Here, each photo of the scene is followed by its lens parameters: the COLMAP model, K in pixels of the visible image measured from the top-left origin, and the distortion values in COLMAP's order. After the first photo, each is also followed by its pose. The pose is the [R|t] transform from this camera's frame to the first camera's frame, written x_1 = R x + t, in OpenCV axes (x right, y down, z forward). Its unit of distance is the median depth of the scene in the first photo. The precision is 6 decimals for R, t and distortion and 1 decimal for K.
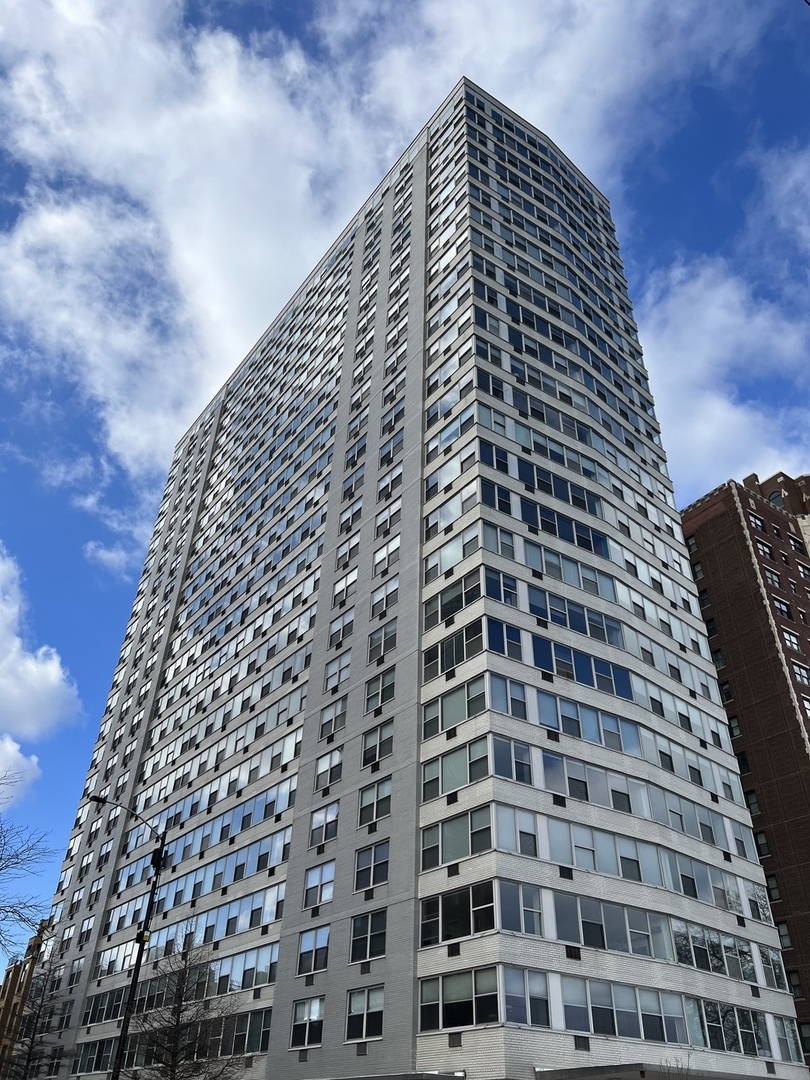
lens RADIAL K [[807.4, 0, 405.0], [0, 807.4, 540.0], [0, 0, 1]] dist [0.055023, -0.091536]
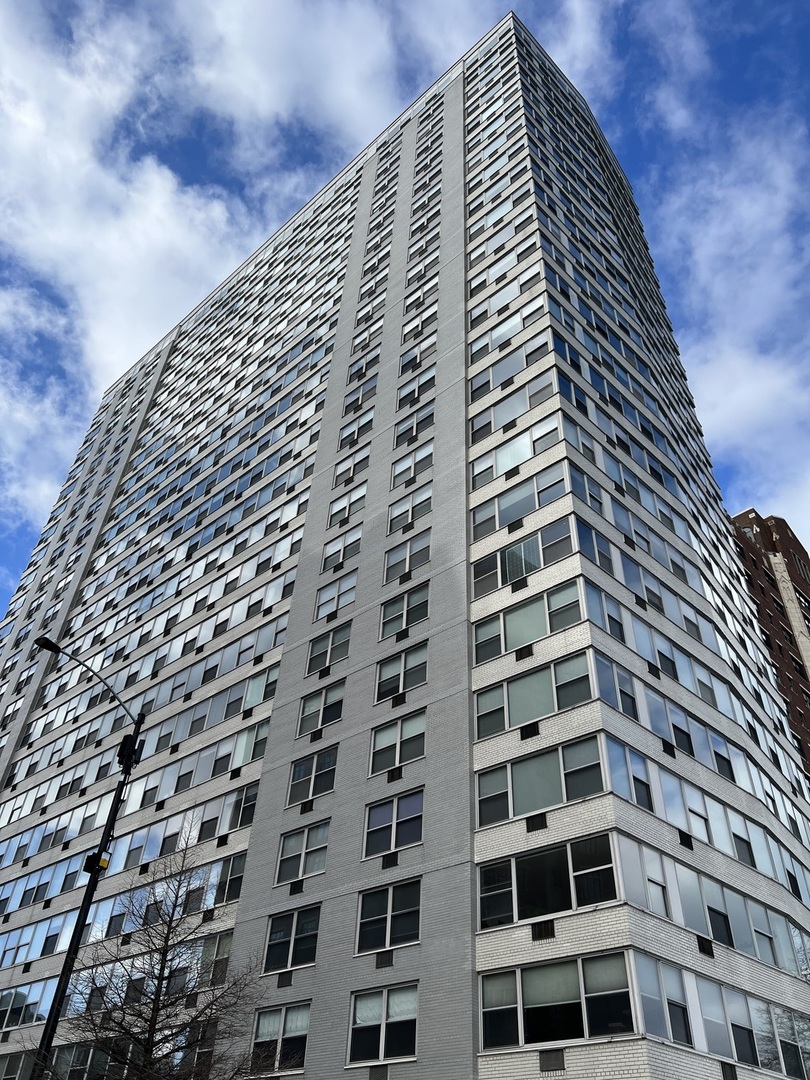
lens RADIAL K [[811.7, 0, 405.0], [0, 811.7, 540.0], [0, 0, 1]] dist [0.063787, -0.094978]
pose [[0.982630, 0.135460, 0.126840, -0.163385], [-0.126888, 0.989196, -0.073423, 0.206676], [-0.135416, 0.056053, 0.989202, 0.262344]]
